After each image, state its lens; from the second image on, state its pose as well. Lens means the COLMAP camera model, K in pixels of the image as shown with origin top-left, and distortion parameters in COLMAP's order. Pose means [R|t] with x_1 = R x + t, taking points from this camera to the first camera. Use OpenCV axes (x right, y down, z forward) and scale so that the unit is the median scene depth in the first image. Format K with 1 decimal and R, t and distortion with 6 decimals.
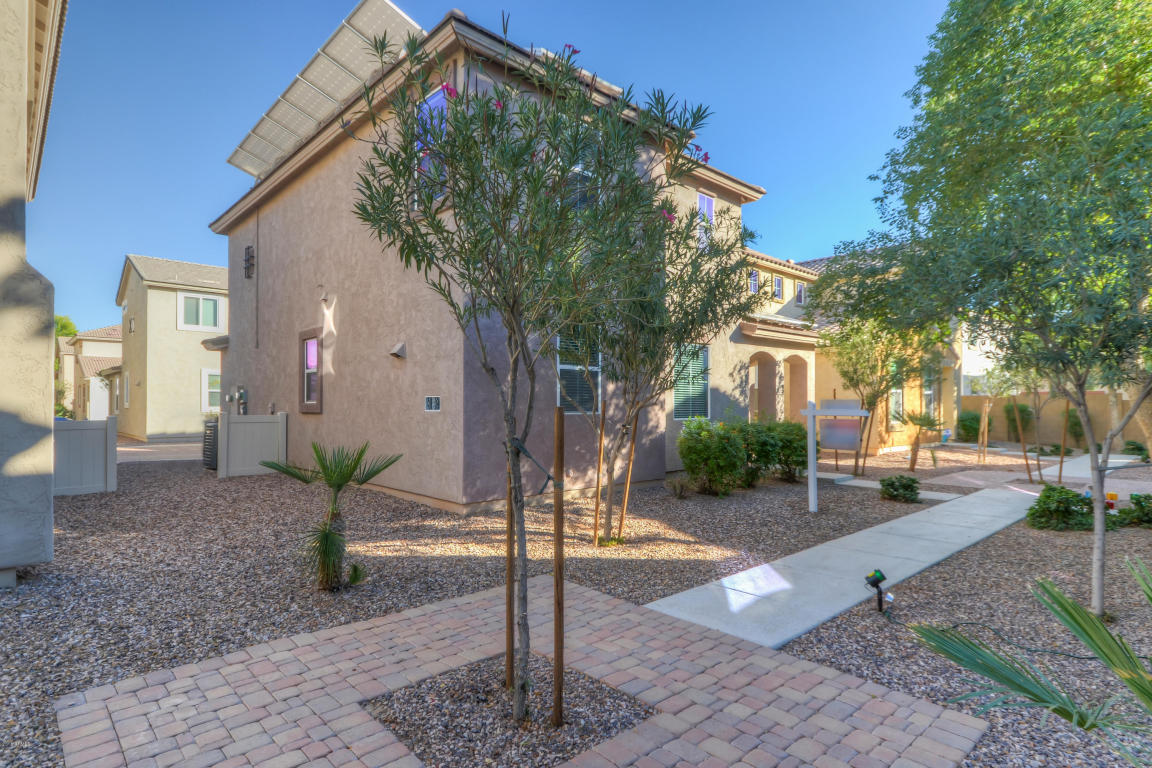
lens RADIAL K [[616.3, 0, 589.4], [0, 616.3, 402.3], [0, 0, 1]] dist [-0.002671, -0.000547]
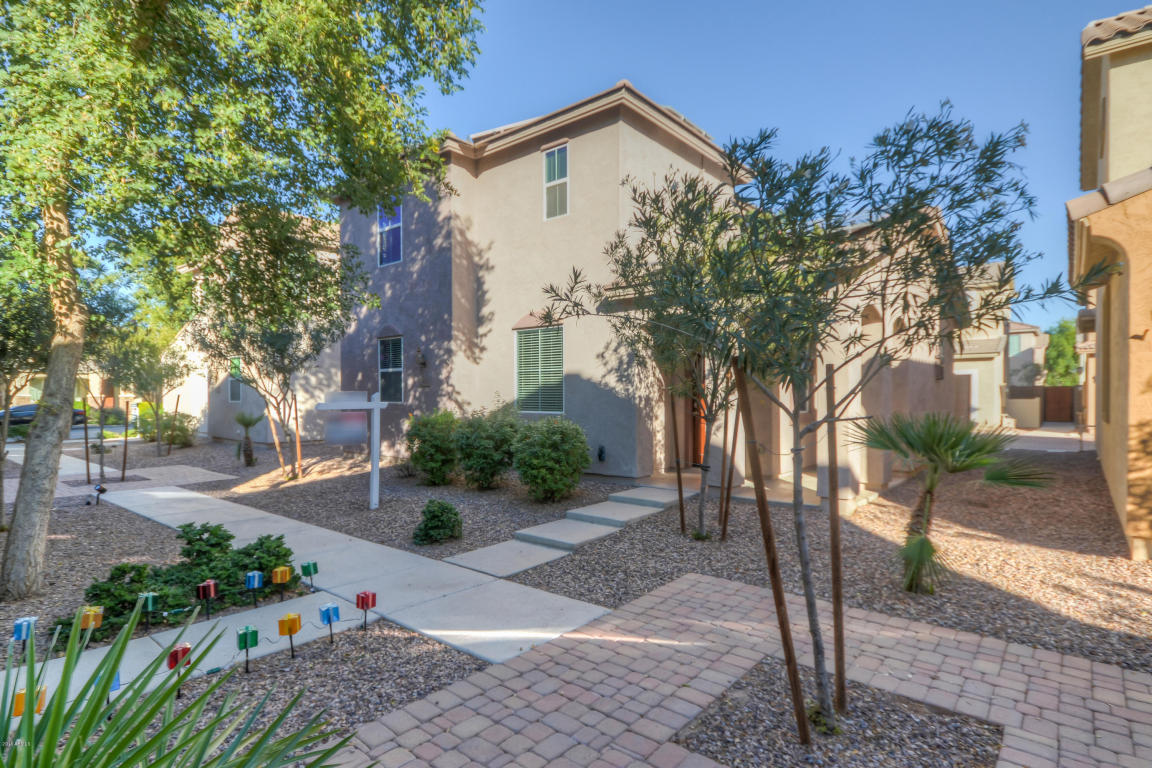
lens RADIAL K [[616.3, 0, 589.4], [0, 616.3, 402.3], [0, 0, 1]] dist [-0.002671, -0.000547]
pose [[0.094309, 0.010202, -0.995491, 0.931173], [0.004390, 0.999934, 0.010664, 0.004028], [0.995533, -0.005376, 0.094258, 0.857417]]
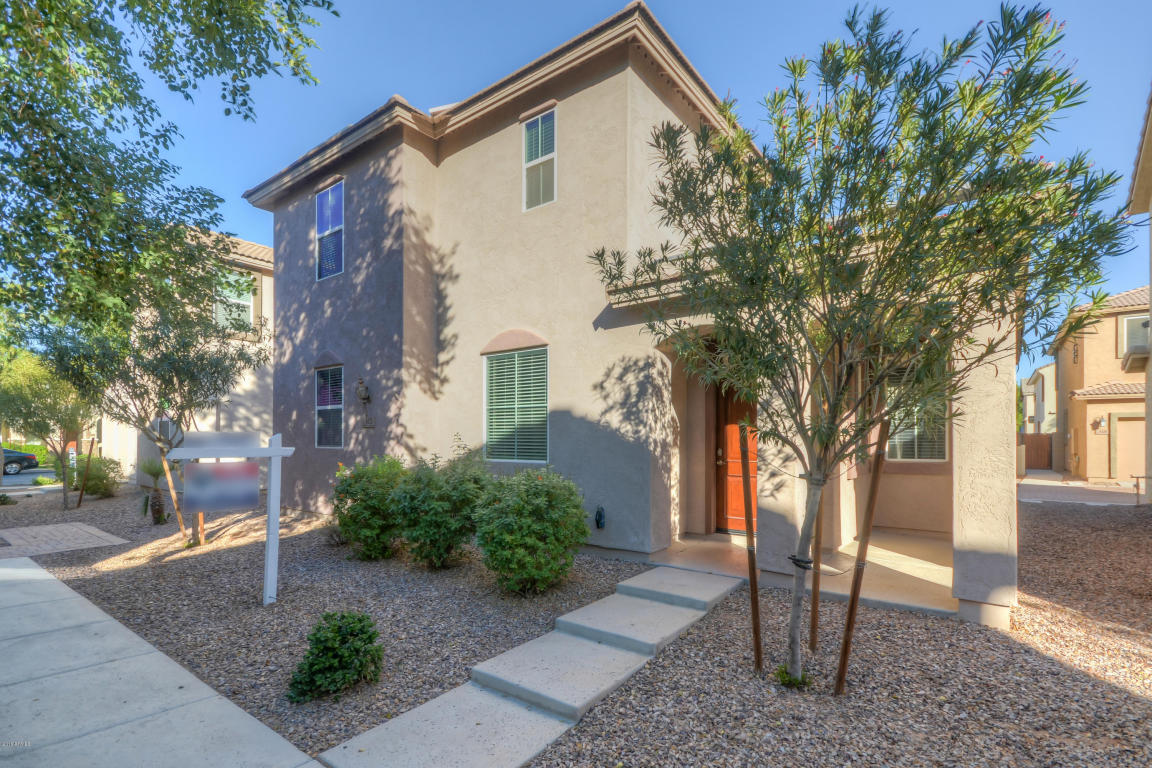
lens RADIAL K [[525.4, 0, 604.1], [0, 525.4, 438.2], [0, 0, 1]] dist [-0.000786, -0.000014]
pose [[0.177579, -0.006503, -0.984085, 0.666218], [0.000187, 0.999978, -0.006574, 0.005926], [0.984107, 0.000983, 0.177576, 0.861879]]
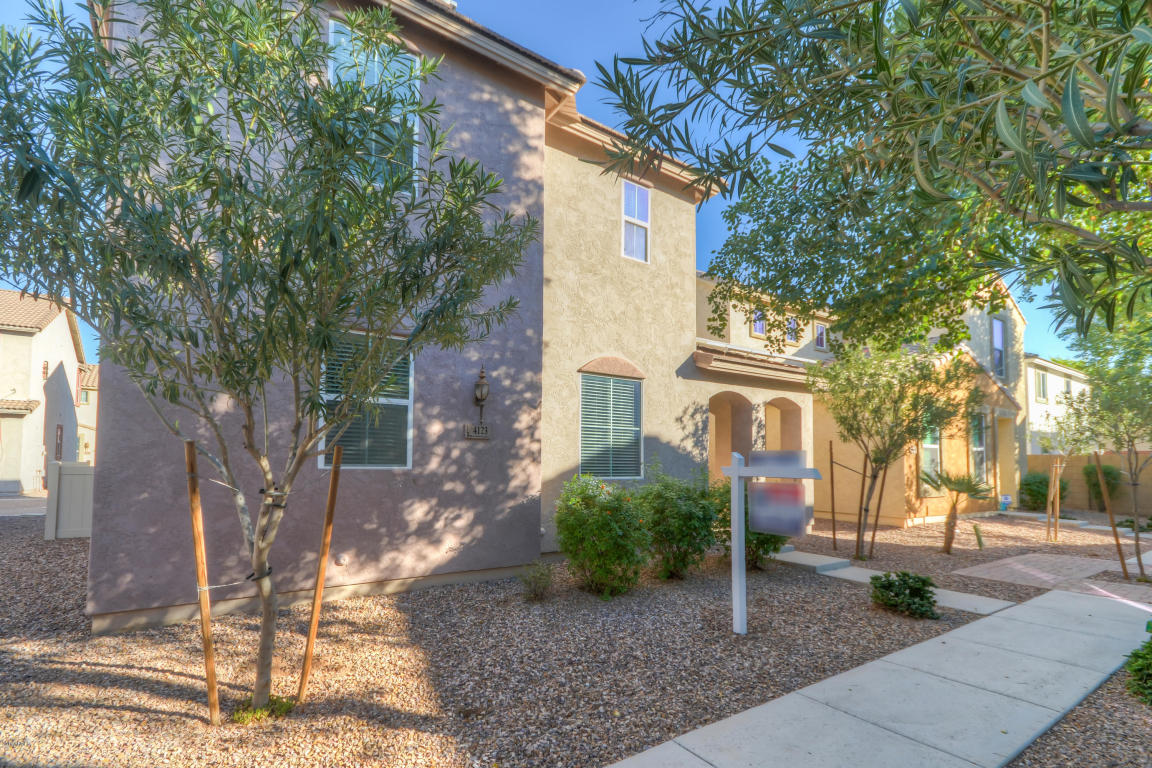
lens RADIAL K [[556.0, 0, 574.2], [0, 556.0, 428.4], [0, 0, 1]] dist [0.004853, -0.014880]
pose [[0.988314, 0.005553, -0.152333, 0.193860], [-0.013576, 0.998572, -0.051675, 0.002890], [0.151828, 0.053140, 0.986977, 0.282328]]
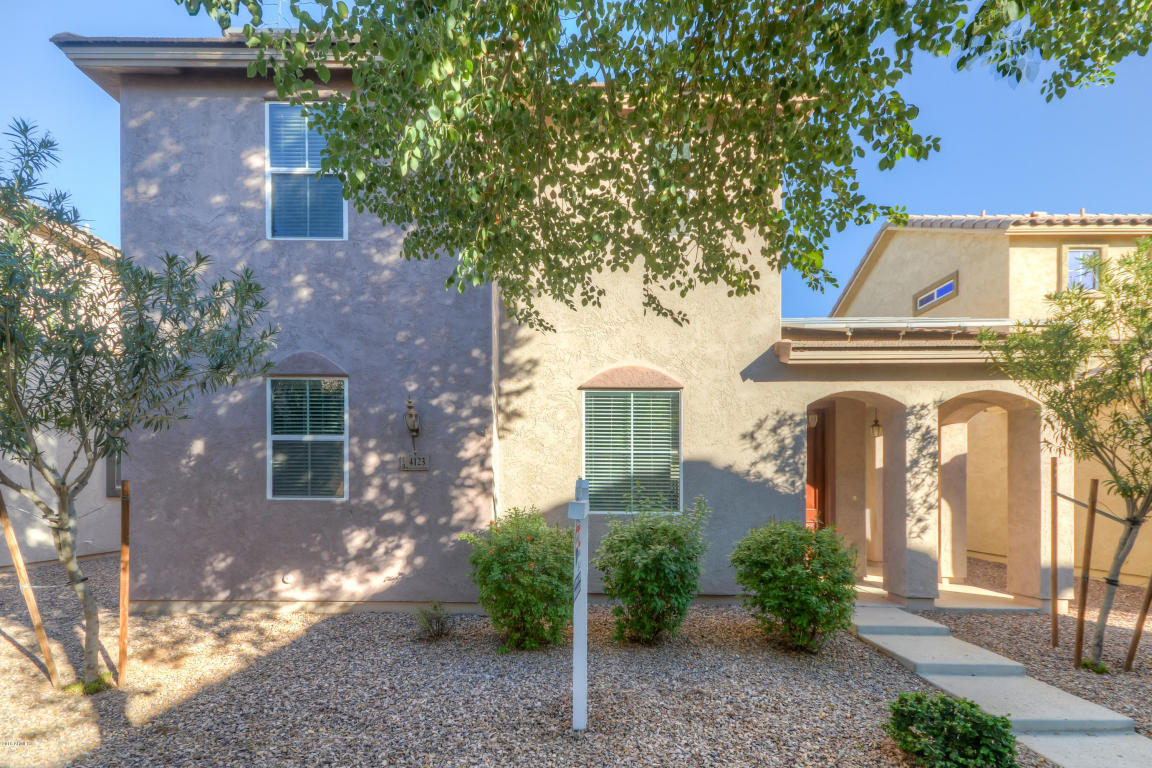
lens RADIAL K [[529.7, 0, 540.3], [0, 529.7, 484.3], [0, 0, 1]] dist [0.012581, -0.000106]
pose [[0.702831, -0.004148, -0.711345, 0.418020], [-0.004701, 0.999934, -0.010475, 0.004867], [0.711342, 0.010706, 0.702765, 0.484138]]
